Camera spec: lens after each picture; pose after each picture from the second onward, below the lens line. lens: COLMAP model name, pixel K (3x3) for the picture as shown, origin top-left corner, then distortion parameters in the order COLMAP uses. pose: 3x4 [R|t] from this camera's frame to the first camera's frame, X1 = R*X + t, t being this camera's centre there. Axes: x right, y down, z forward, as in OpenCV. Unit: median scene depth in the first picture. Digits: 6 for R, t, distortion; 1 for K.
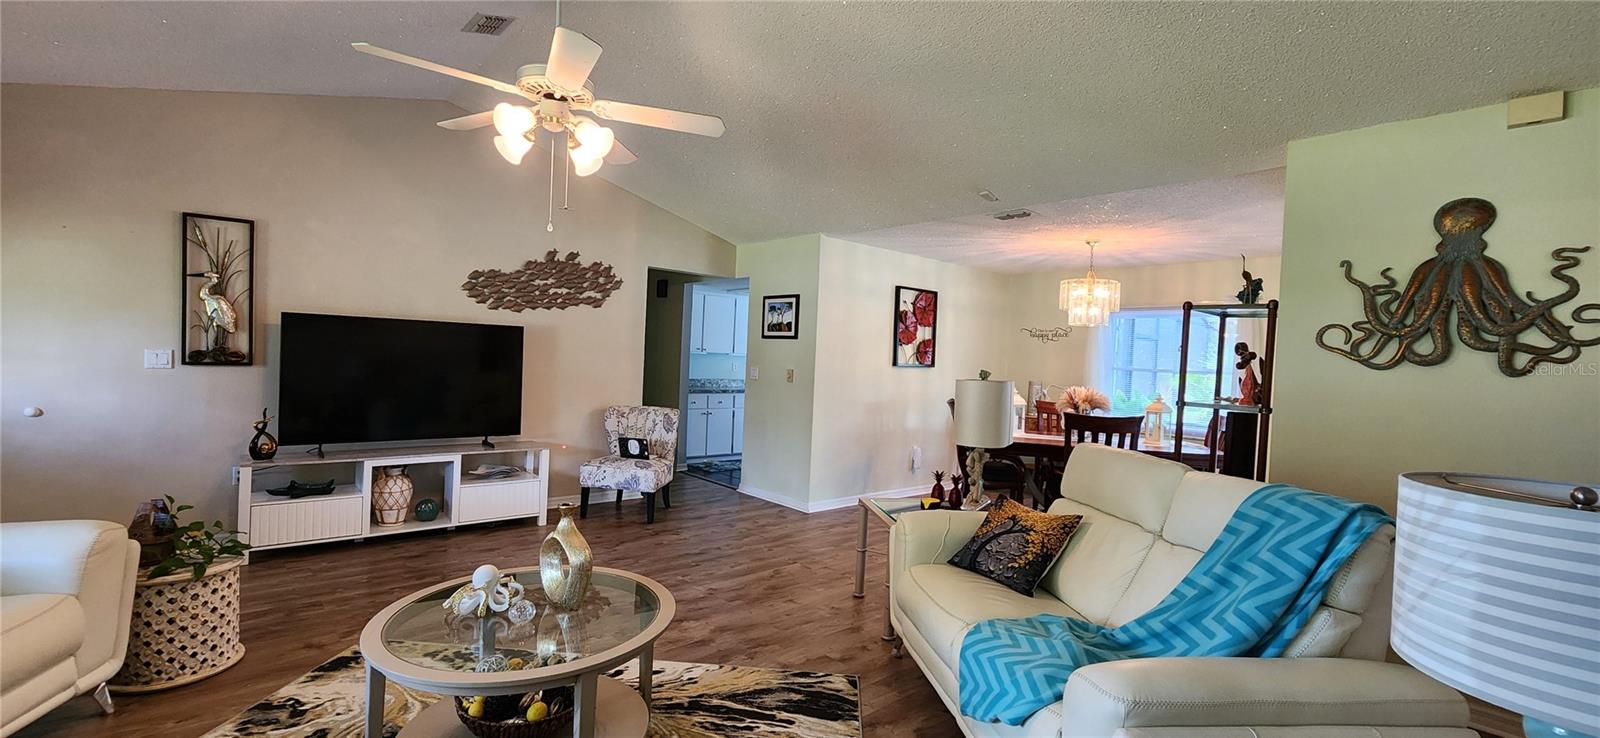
lens RADIAL K [[652.6, 0, 796.0], [0, 652.6, 368.5], [0, 0, 1]] dist [-0.001283, -0.000333]
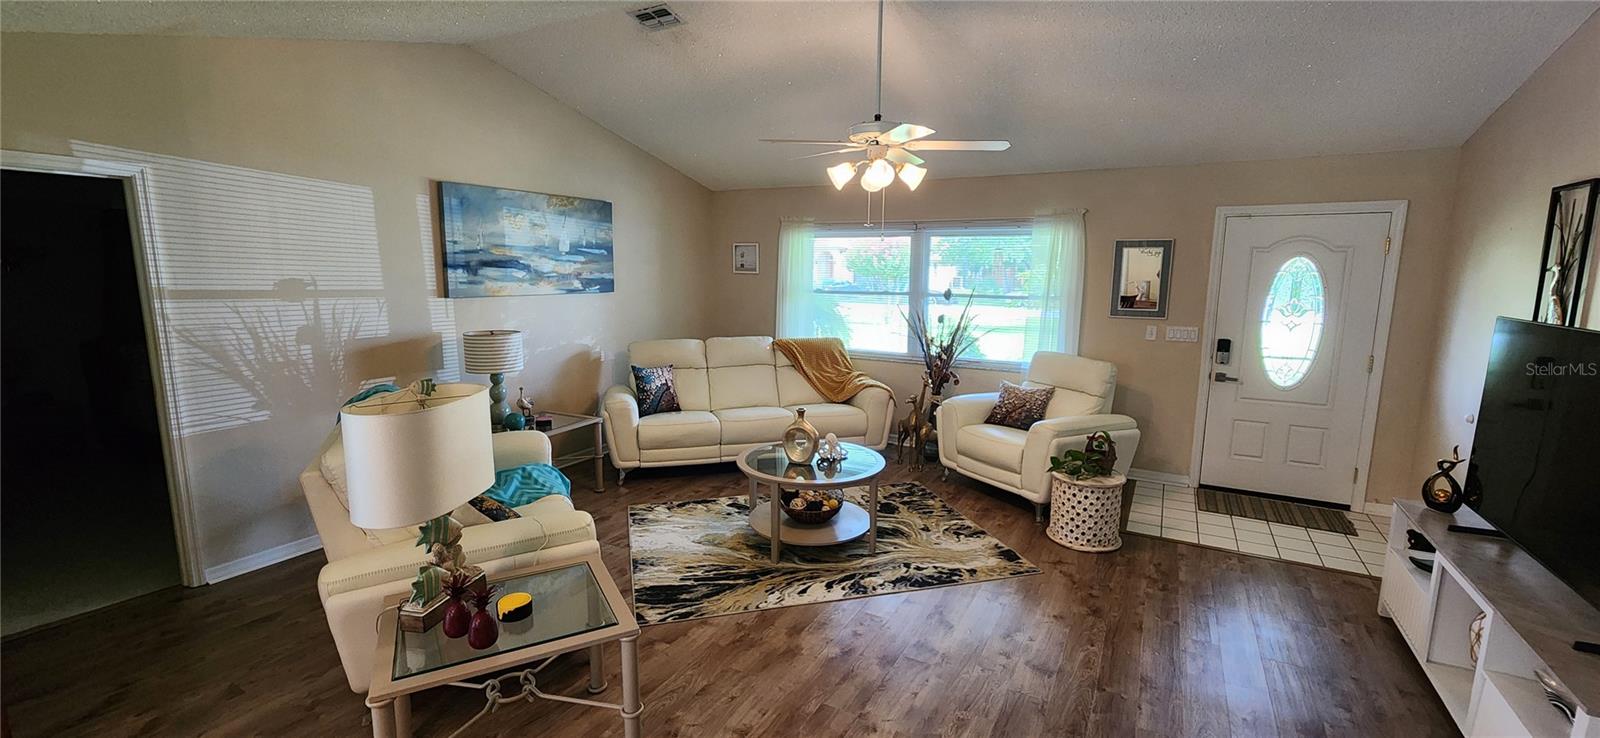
lens RADIAL K [[652.6, 0, 796.0], [0, 652.6, 368.5], [0, 0, 1]] dist [-0.001283, -0.000333]
pose [[-0.941341, 0.002735, -0.337445, 0.118096], [-0.054730, 0.985491, 0.160664, -0.083196], [0.332988, 0.169708, -0.927533, 1.142243]]
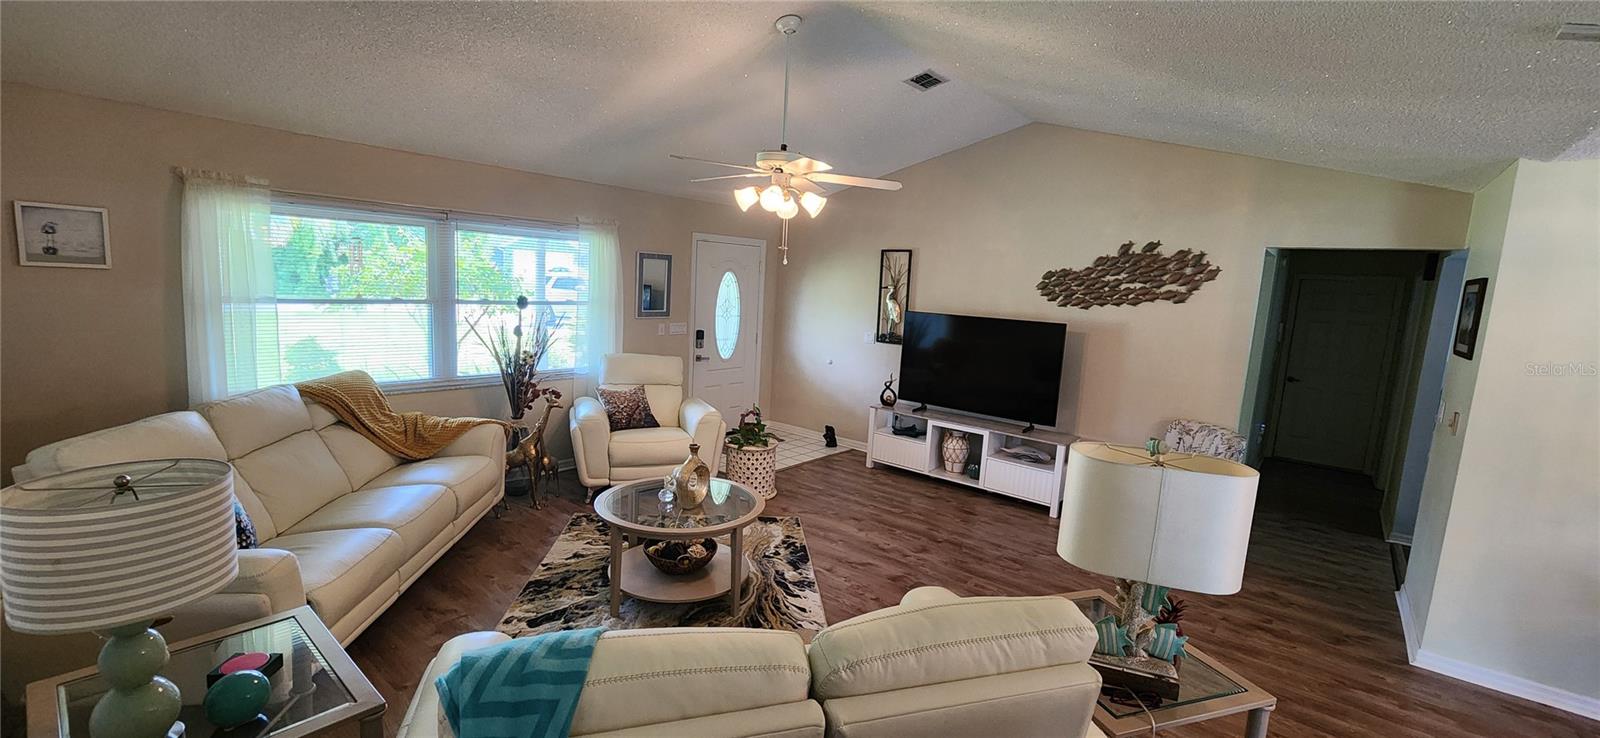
lens RADIAL K [[652.6, 0, 796.0], [0, 652.6, 368.5], [0, 0, 1]] dist [-0.001283, -0.000333]
pose [[0.160303, 0.099467, -0.982043, 0.534656], [-0.065393, 0.993794, 0.089983, -0.059610], [0.984899, 0.049794, 0.165813, 0.417216]]
